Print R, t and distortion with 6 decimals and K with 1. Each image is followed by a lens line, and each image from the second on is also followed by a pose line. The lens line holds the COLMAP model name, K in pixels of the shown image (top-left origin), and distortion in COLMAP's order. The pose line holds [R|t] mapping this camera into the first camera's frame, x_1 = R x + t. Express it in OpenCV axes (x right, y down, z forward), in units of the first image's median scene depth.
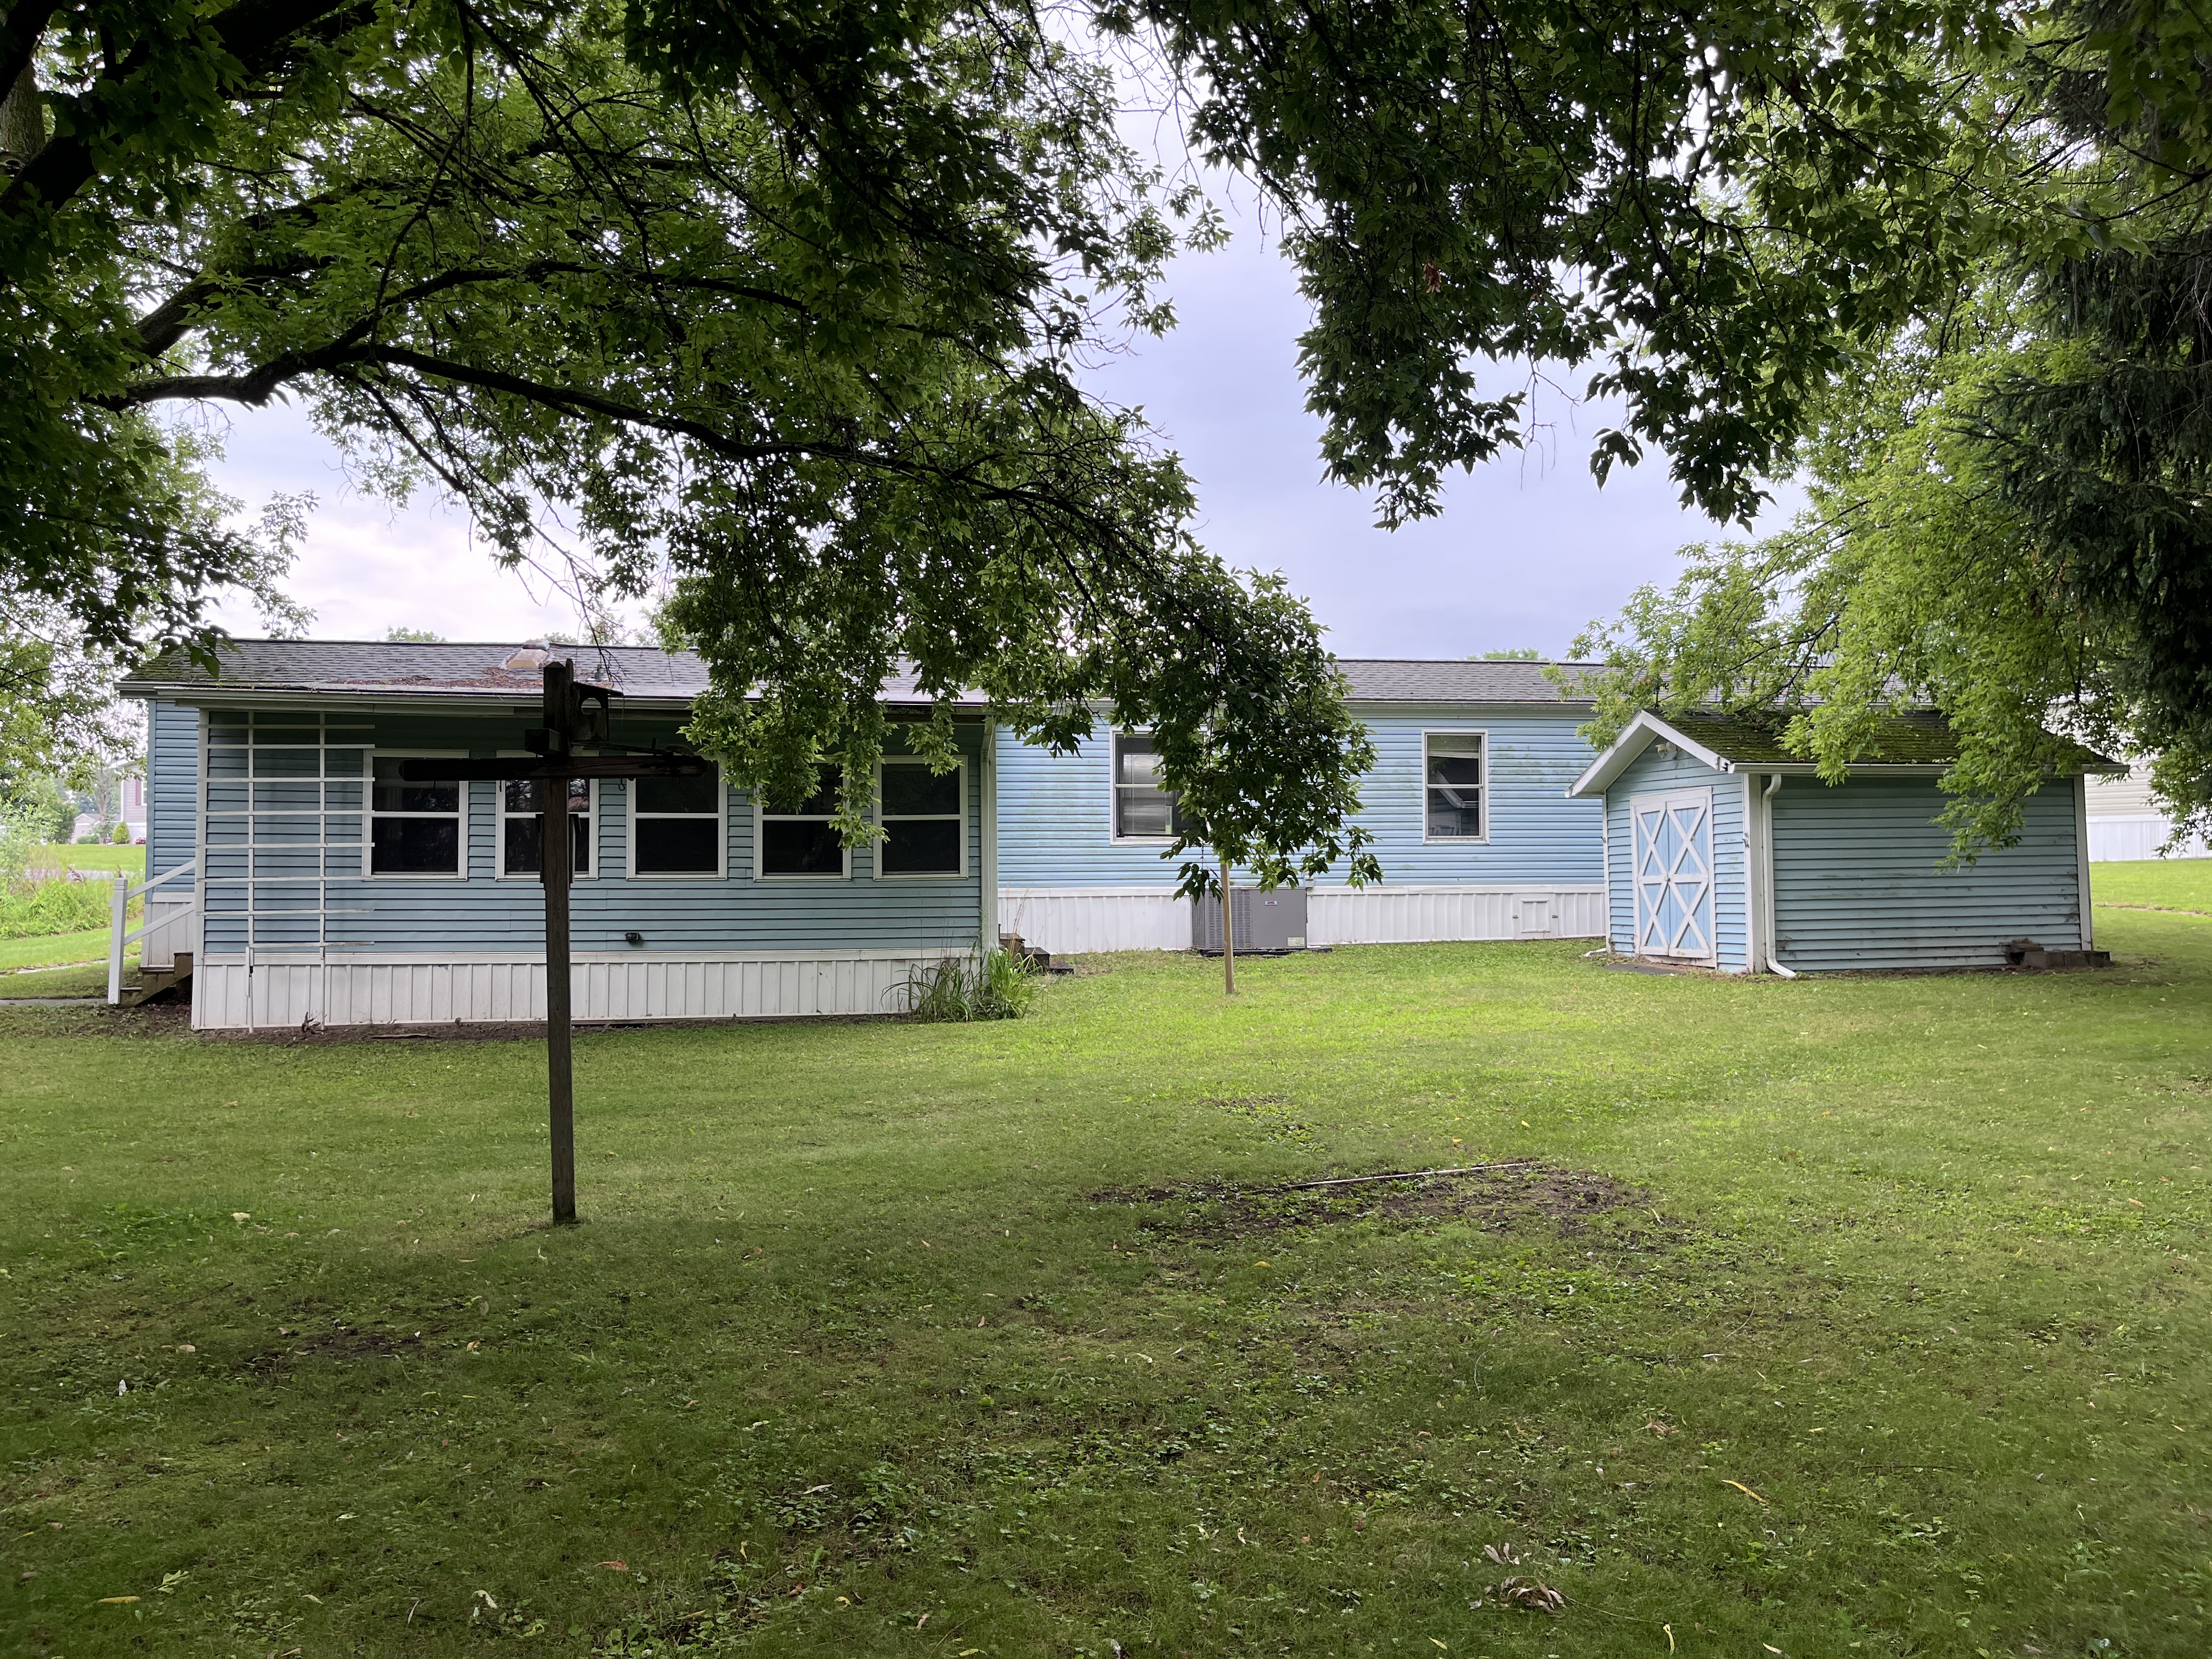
lens RADIAL K [[1665.9, 0, 1108.7], [0, 1665.9, 812.1], [0, 0, 1]] dist [0.048705, -0.061662]
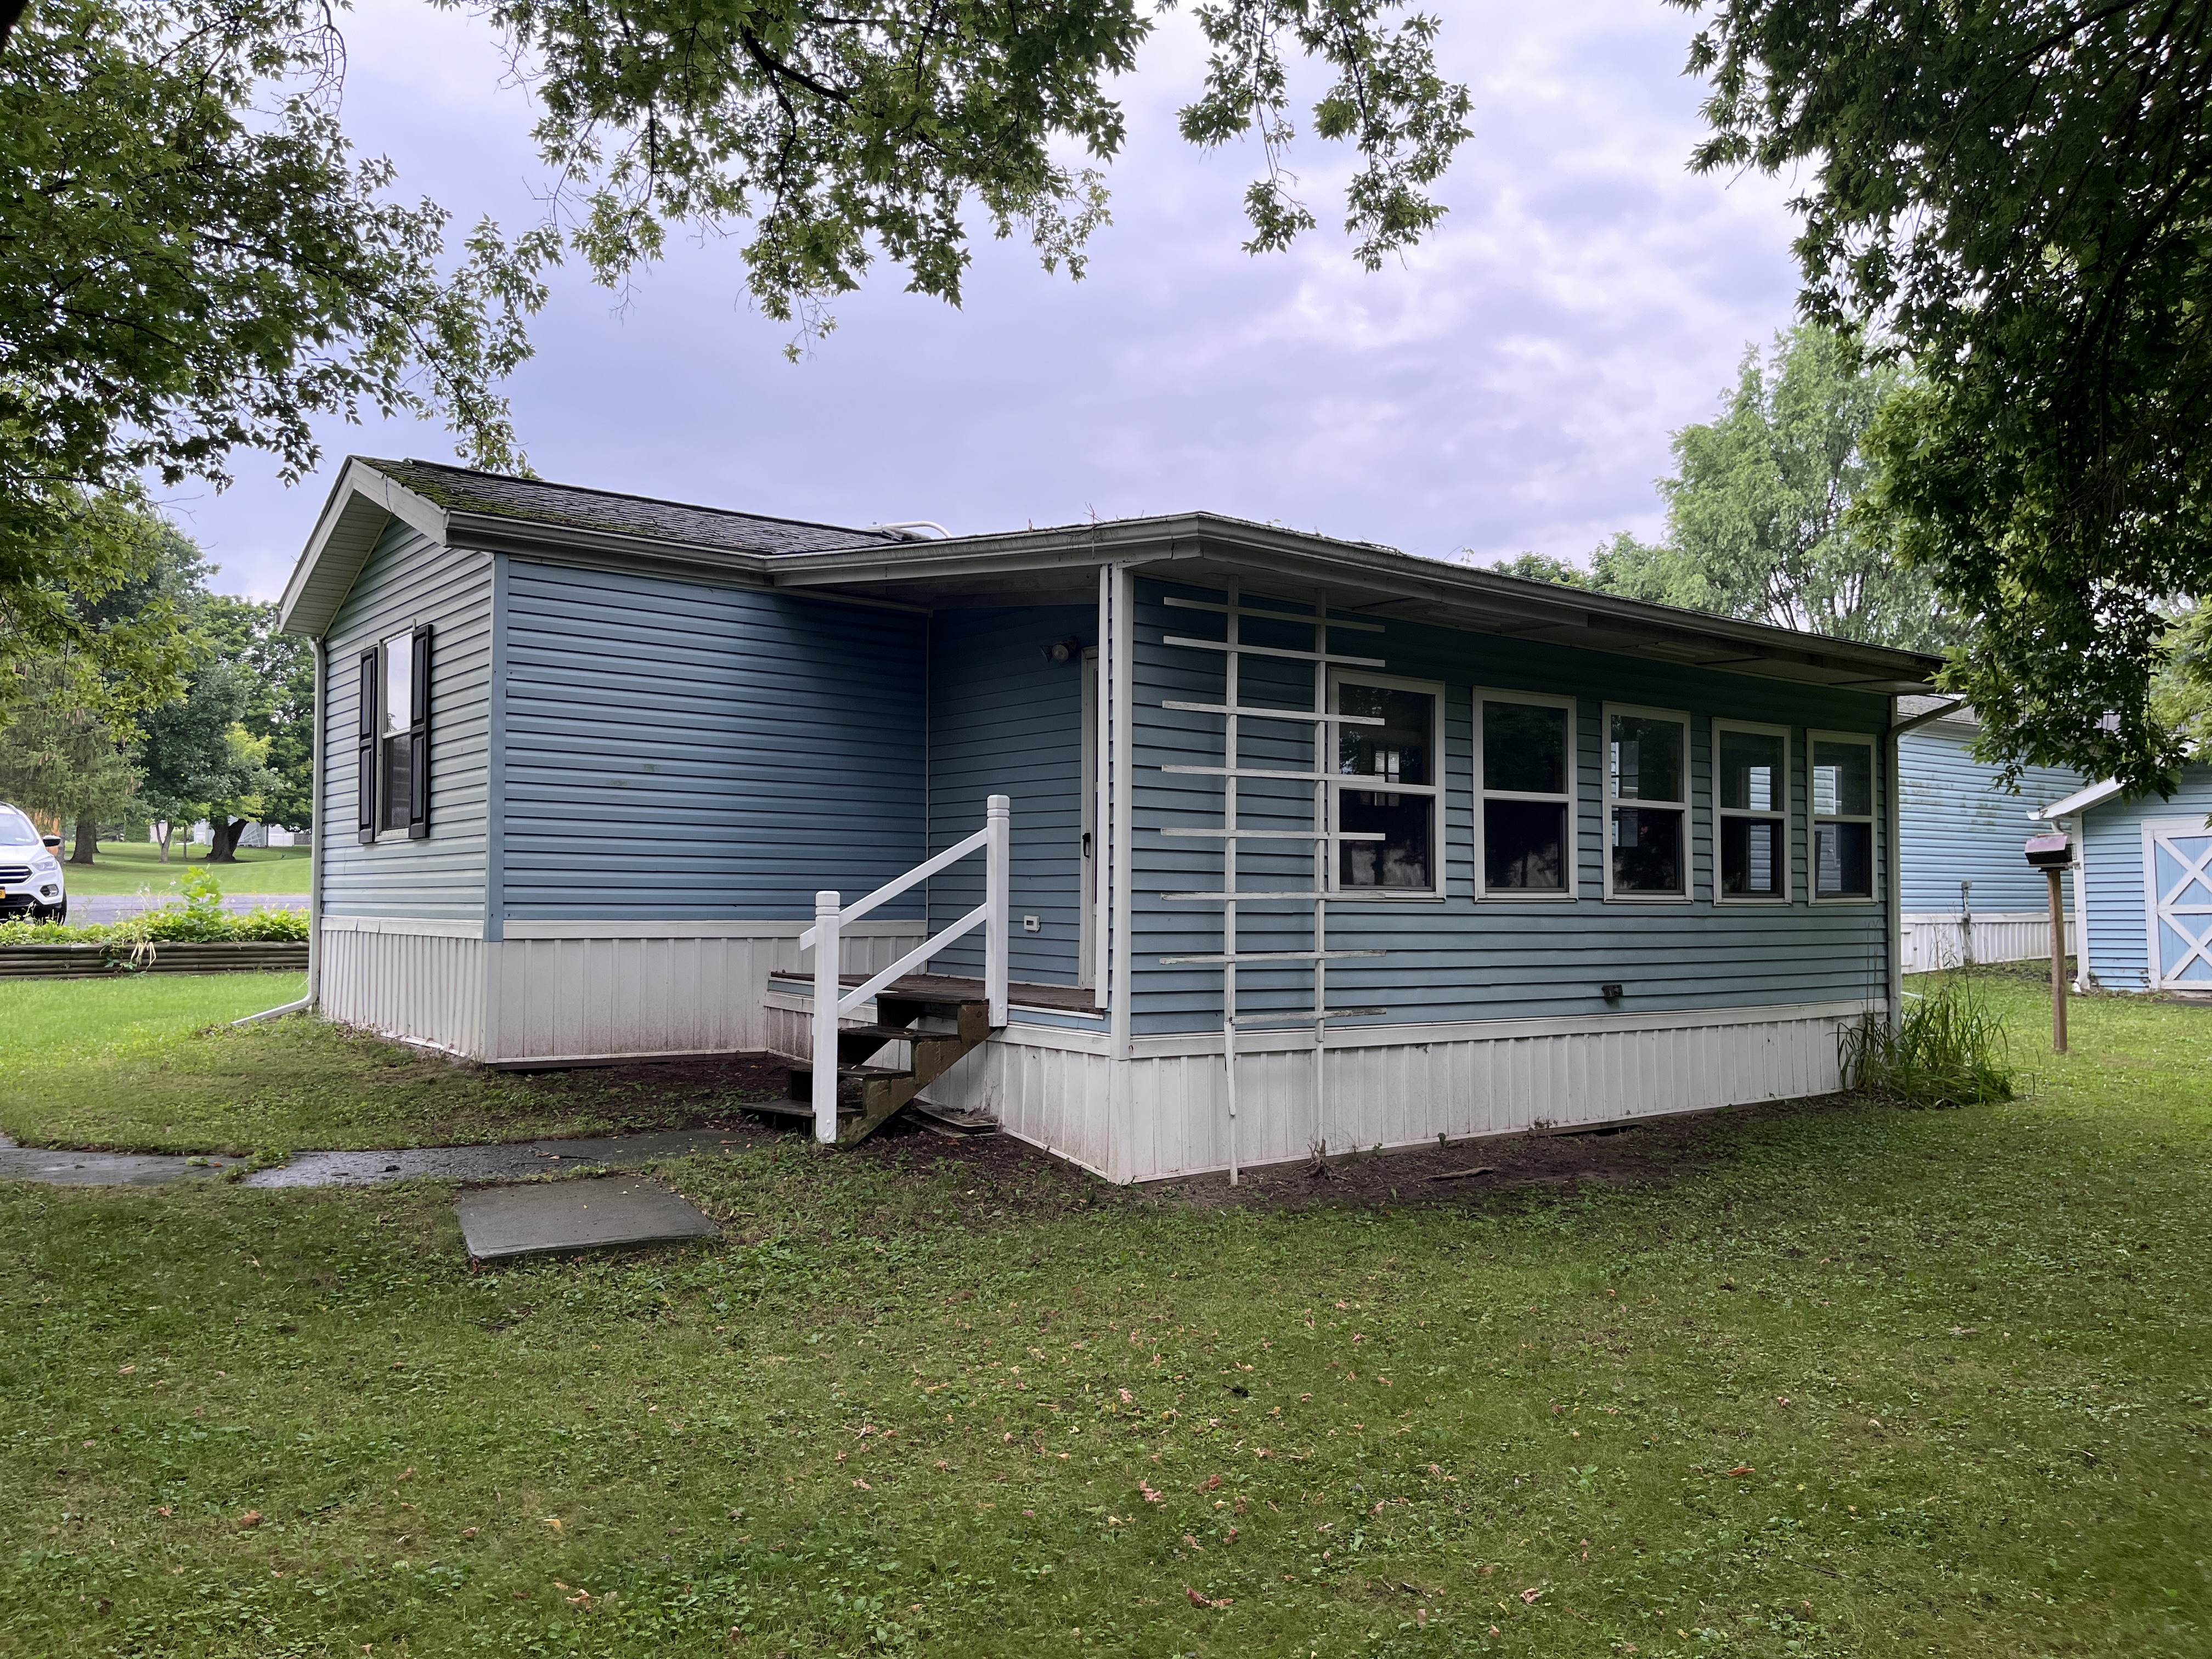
lens RADIAL K [[1665.9, 0, 1087.7], [0, 1665.9, 824.7], [0, 0, 1]] dist [0.048705, -0.061662]
pose [[0.884162, 0.028108, 0.466334, -0.758658], [-0.024778, 0.999605, -0.013271, 0.024330], [-0.466523, 0.000179, 0.884509, 0.527066]]
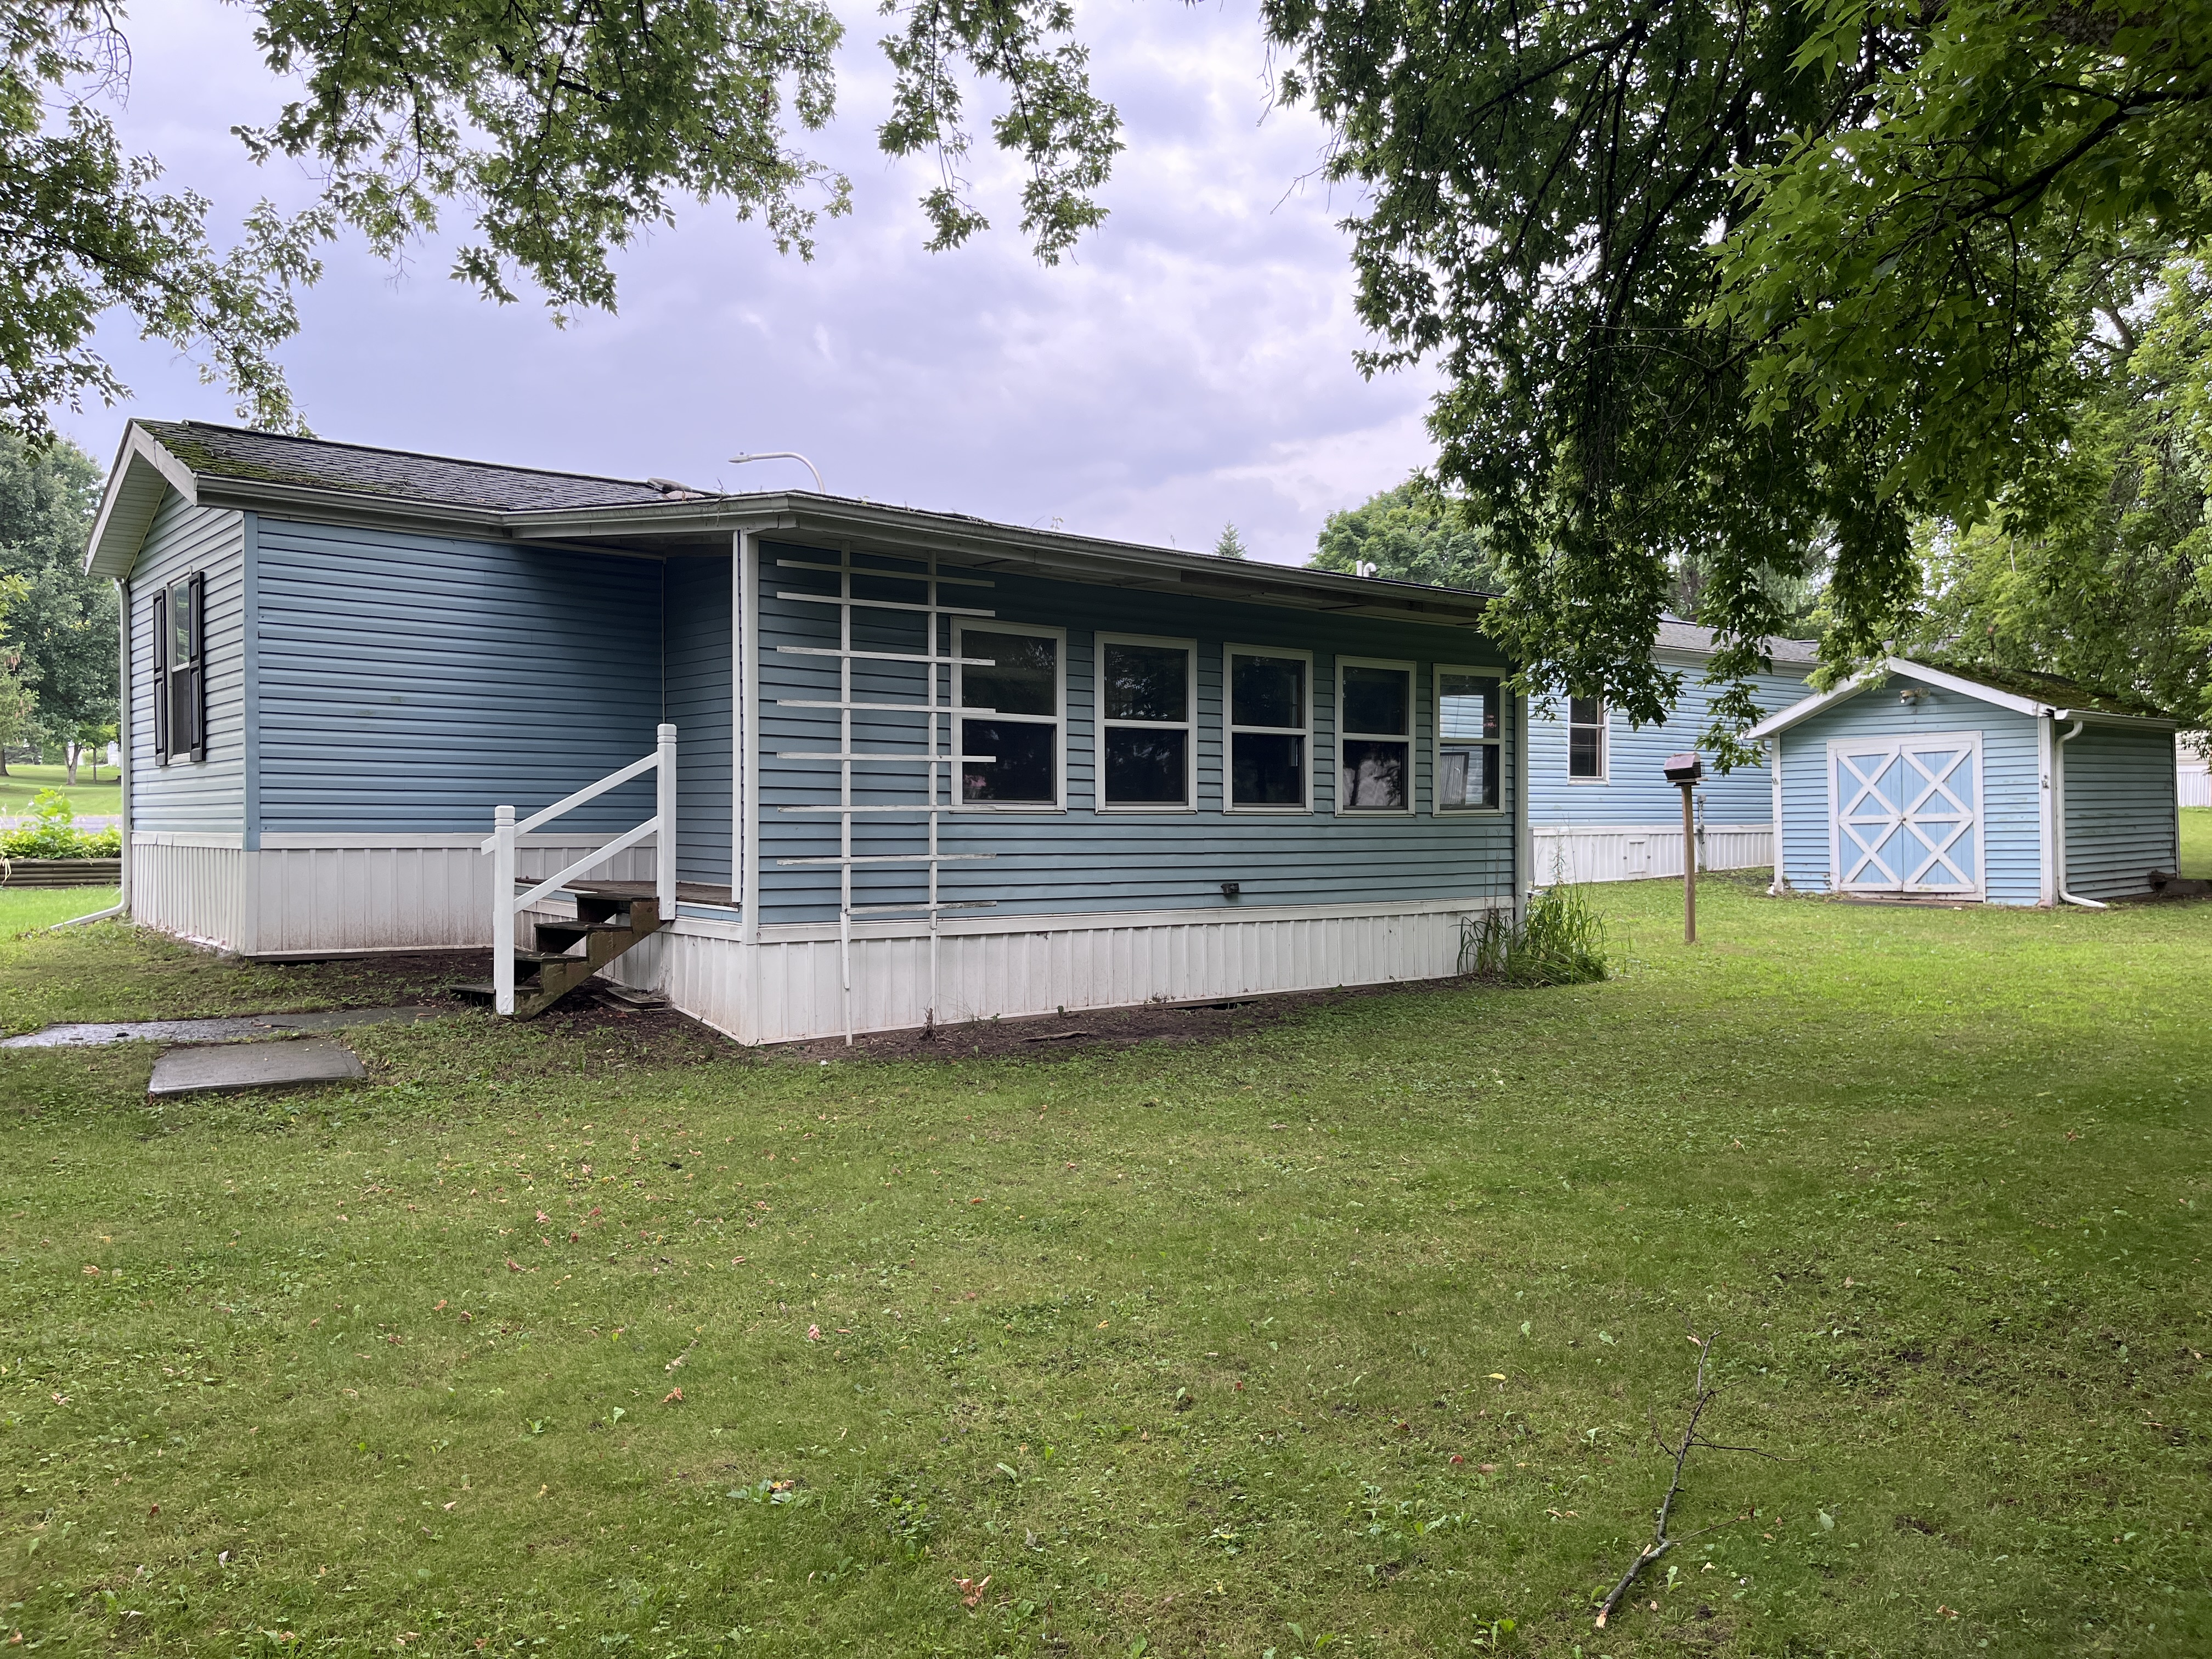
lens RADIAL K [[1665.9, 0, 1111.5], [0, 1665.9, 812.1], [0, 0, 1]] dist [0.048705, -0.061662]
pose [[0.864220, 0.005821, 0.503080, -0.707523], [-0.021929, 0.999419, 0.026106, 0.021432], [-0.502636, -0.033593, 0.863845, 0.377668]]
